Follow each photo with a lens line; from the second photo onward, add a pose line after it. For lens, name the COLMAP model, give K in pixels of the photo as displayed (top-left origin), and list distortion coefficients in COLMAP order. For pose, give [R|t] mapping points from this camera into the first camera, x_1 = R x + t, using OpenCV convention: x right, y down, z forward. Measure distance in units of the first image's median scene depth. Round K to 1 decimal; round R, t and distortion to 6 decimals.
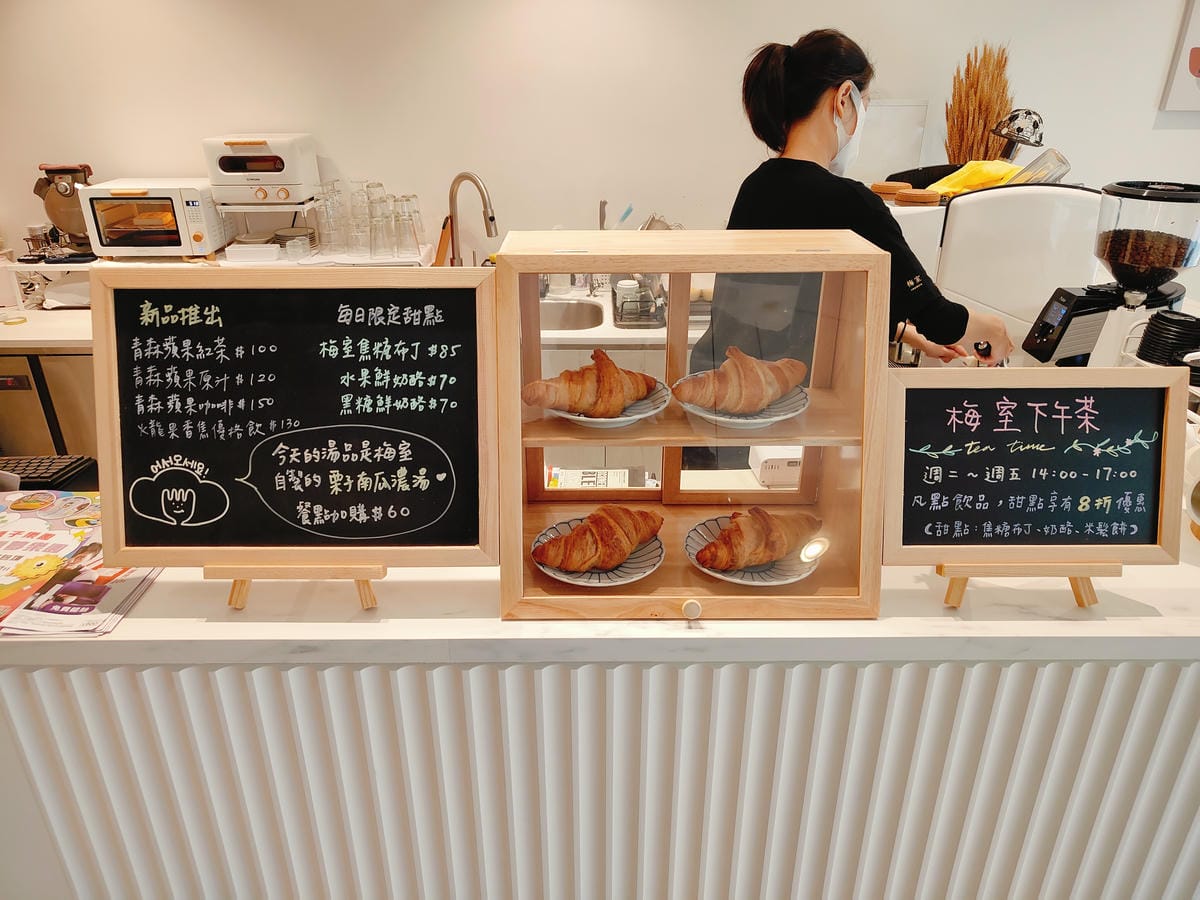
lens RADIAL K [[876.0, 0, 601.8], [0, 876.0, 449.9], [0, 0, 1]] dist [-0.011153, -0.040685]
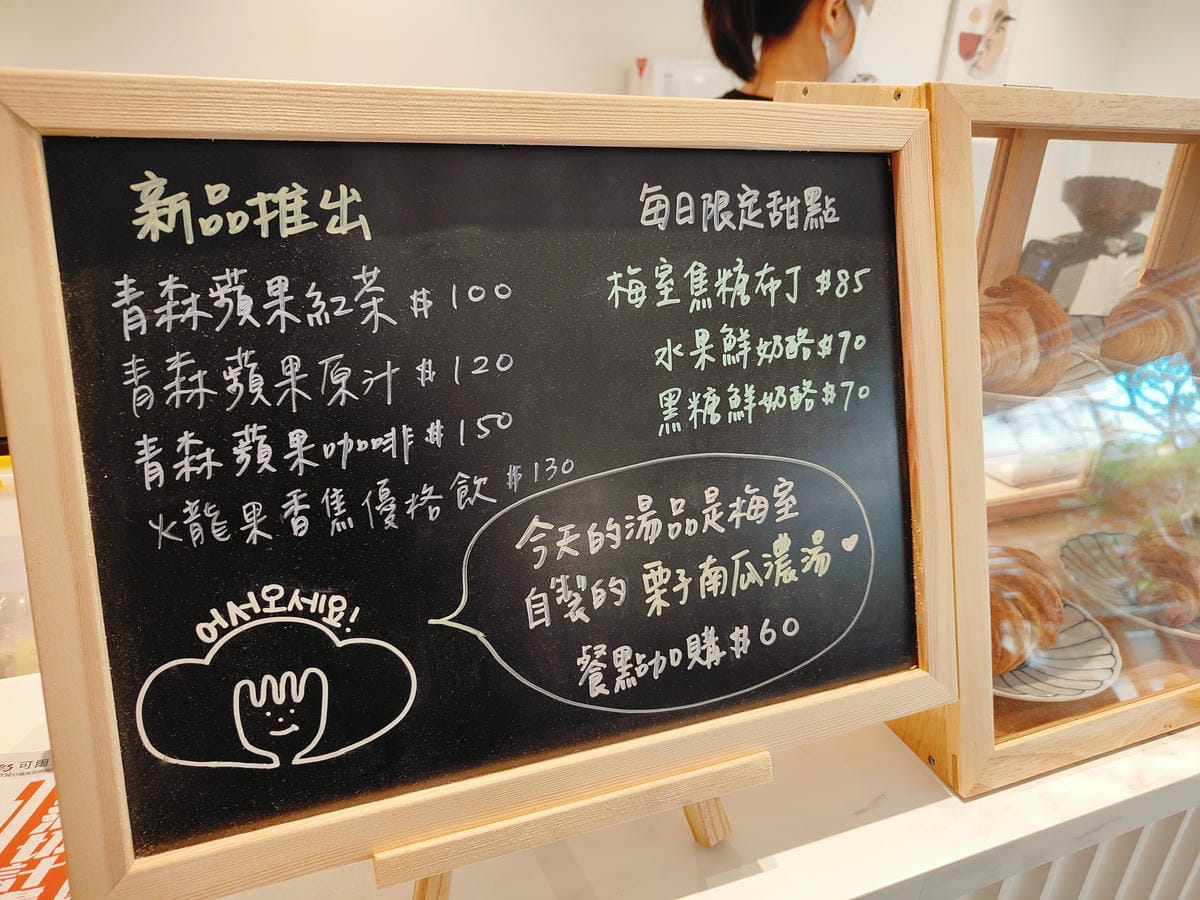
lens RADIAL K [[876.0, 0, 601.5], [0, 876.0, 449.7], [0, 0, 1]] dist [-0.011153, -0.040685]
pose [[0.930958, -0.105135, 0.349663, -0.481967], [0.110464, 0.993869, 0.004728, -0.038425], [-0.348016, 0.034224, 0.936864, 0.597197]]
